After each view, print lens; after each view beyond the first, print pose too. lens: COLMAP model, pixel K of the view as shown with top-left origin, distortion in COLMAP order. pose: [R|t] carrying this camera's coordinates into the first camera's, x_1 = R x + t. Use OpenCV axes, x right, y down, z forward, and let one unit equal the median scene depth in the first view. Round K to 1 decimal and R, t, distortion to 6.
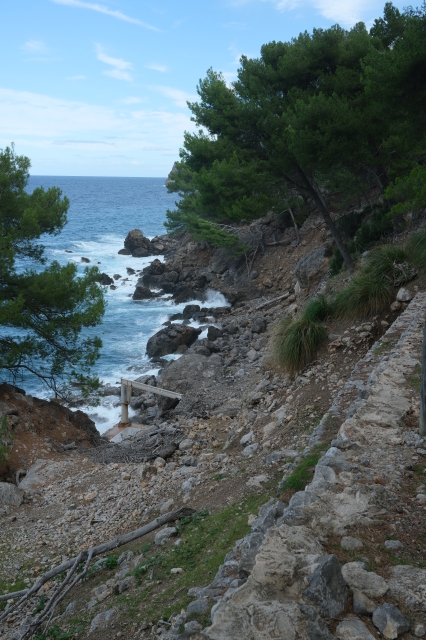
lens RADIAL K [[655.2, 0, 212.0], [0, 655.2, 320.1], [0, 0, 1]] dist [0.016238, 0.000000]
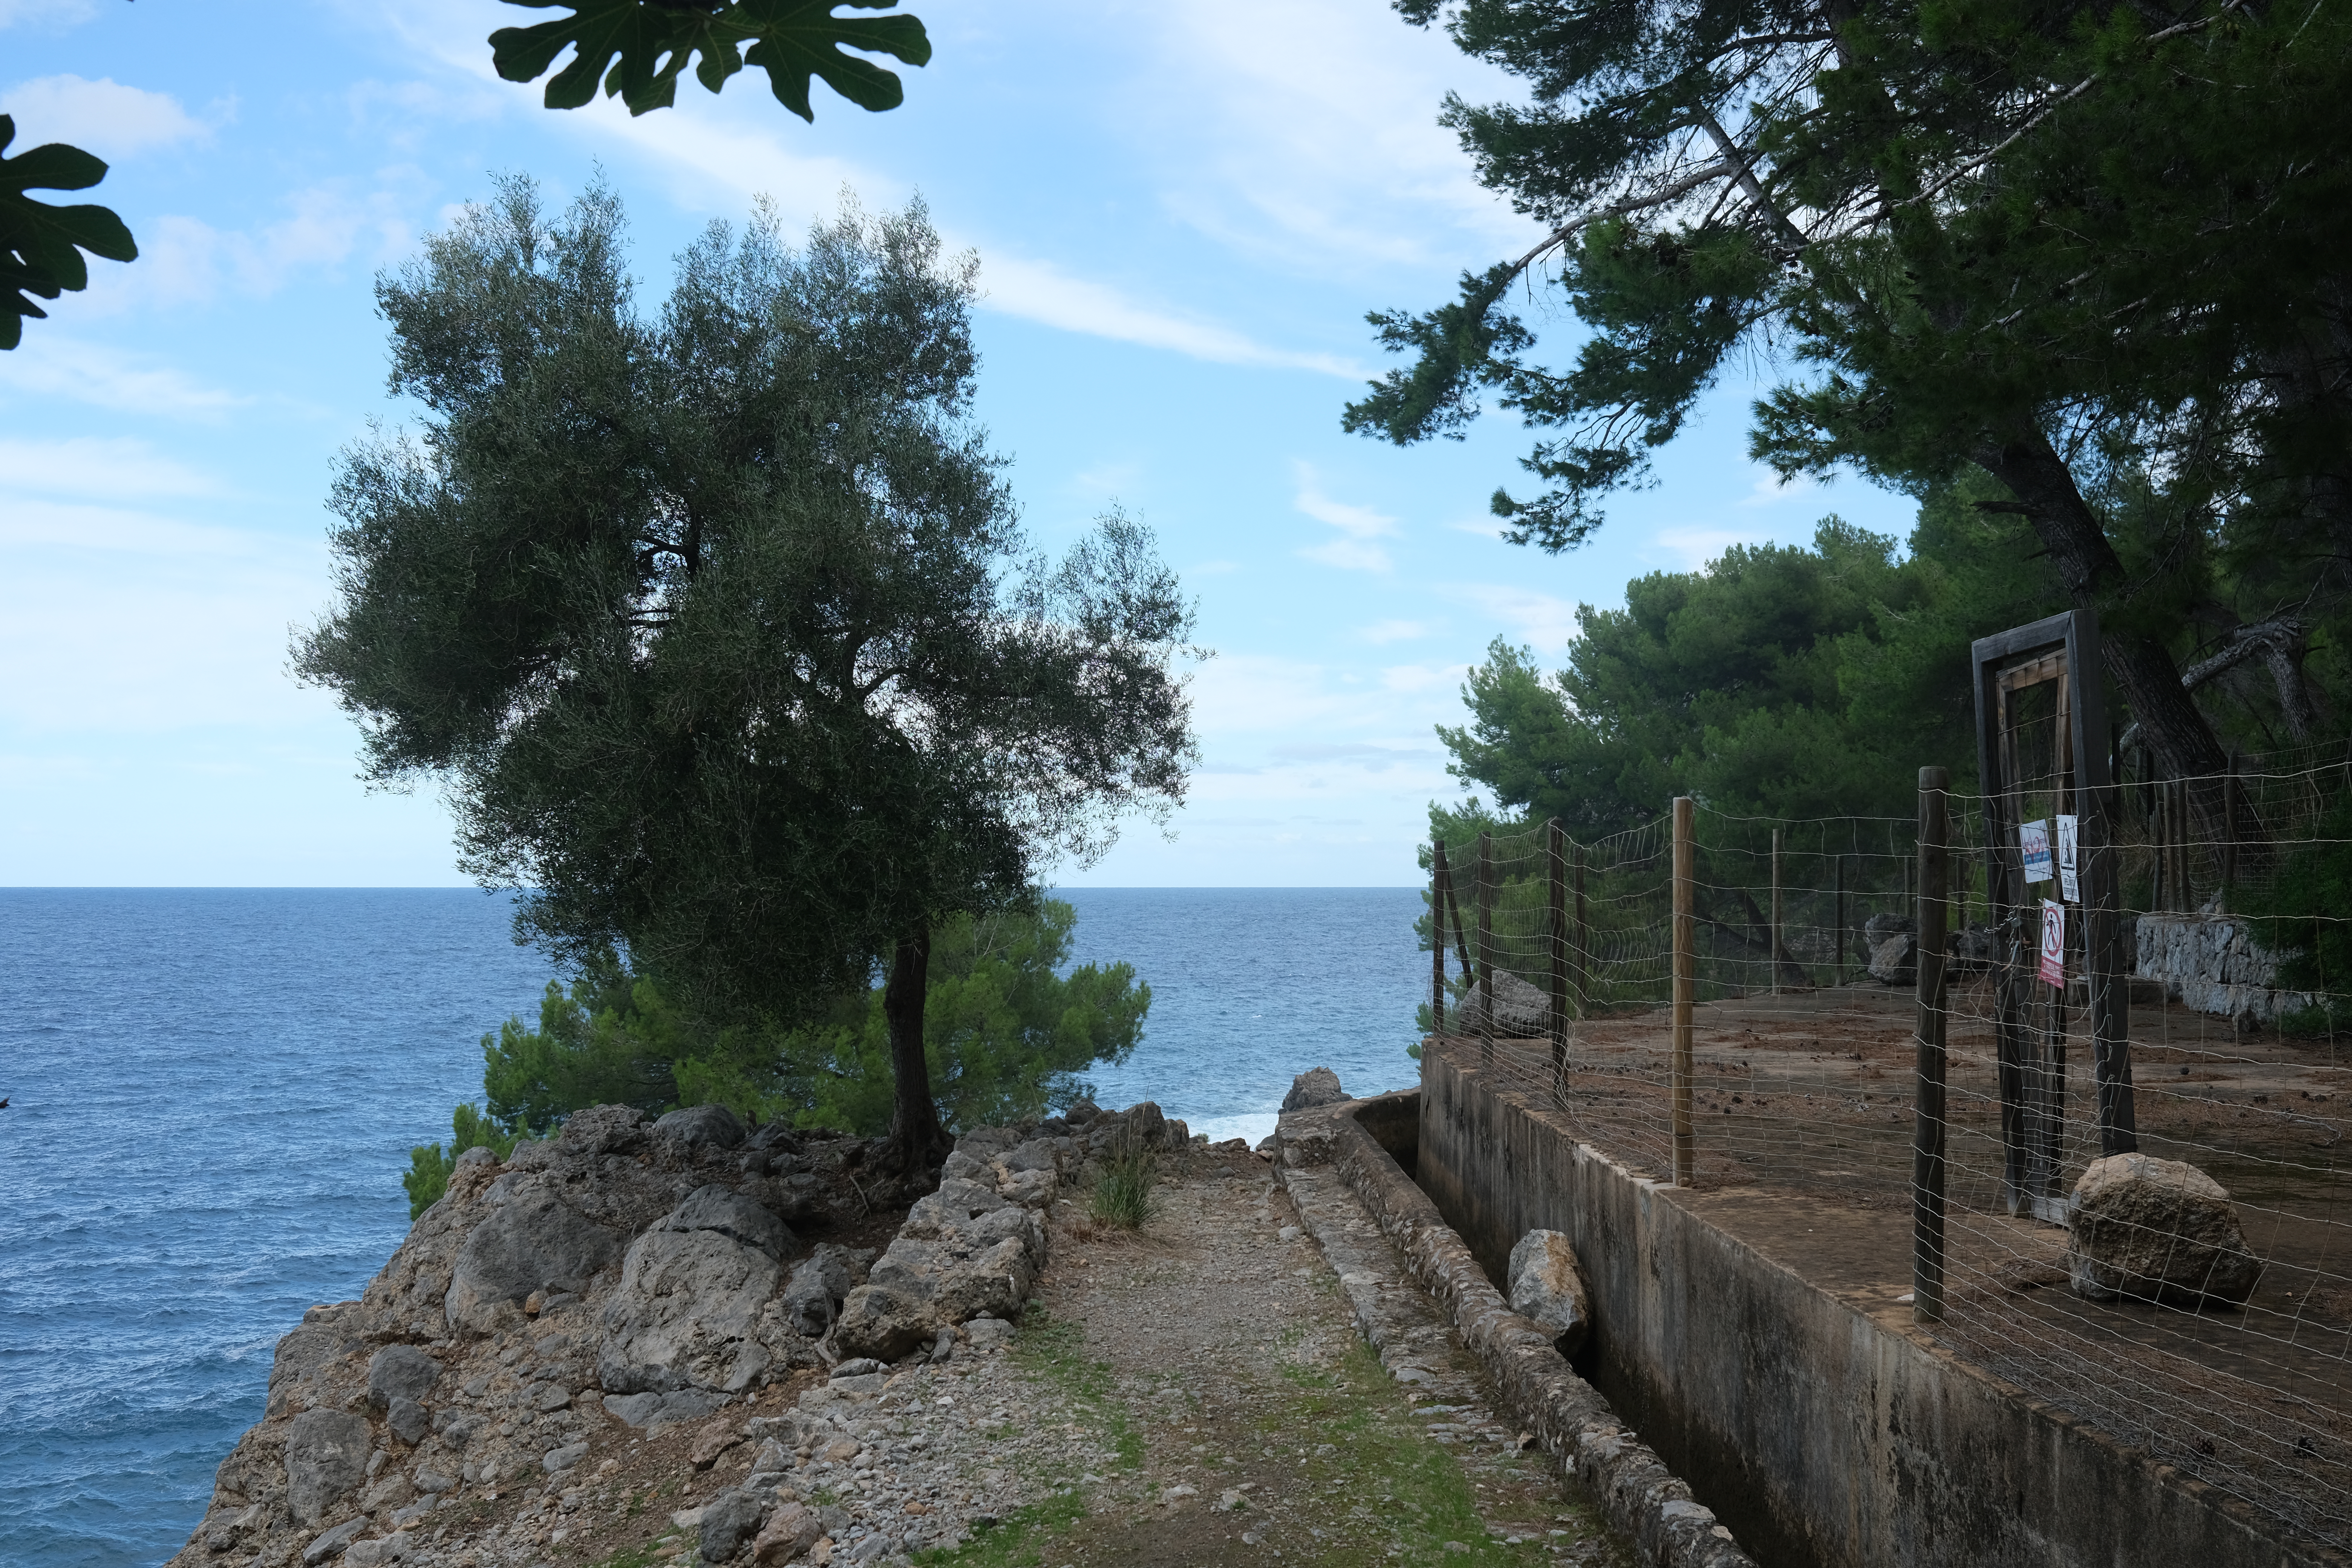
lens RADIAL K [[2407.7, 0, 1175.2], [0, 2407.7, 786.0], [0, 0, 1]] dist [0.016238, 0.000000]
pose [[0.983861, -0.031811, -0.176085, 0.058494], [-0.014204, 0.967081, -0.254074, 0.060756], [0.178371, 0.252474, 0.951021, -0.358222]]
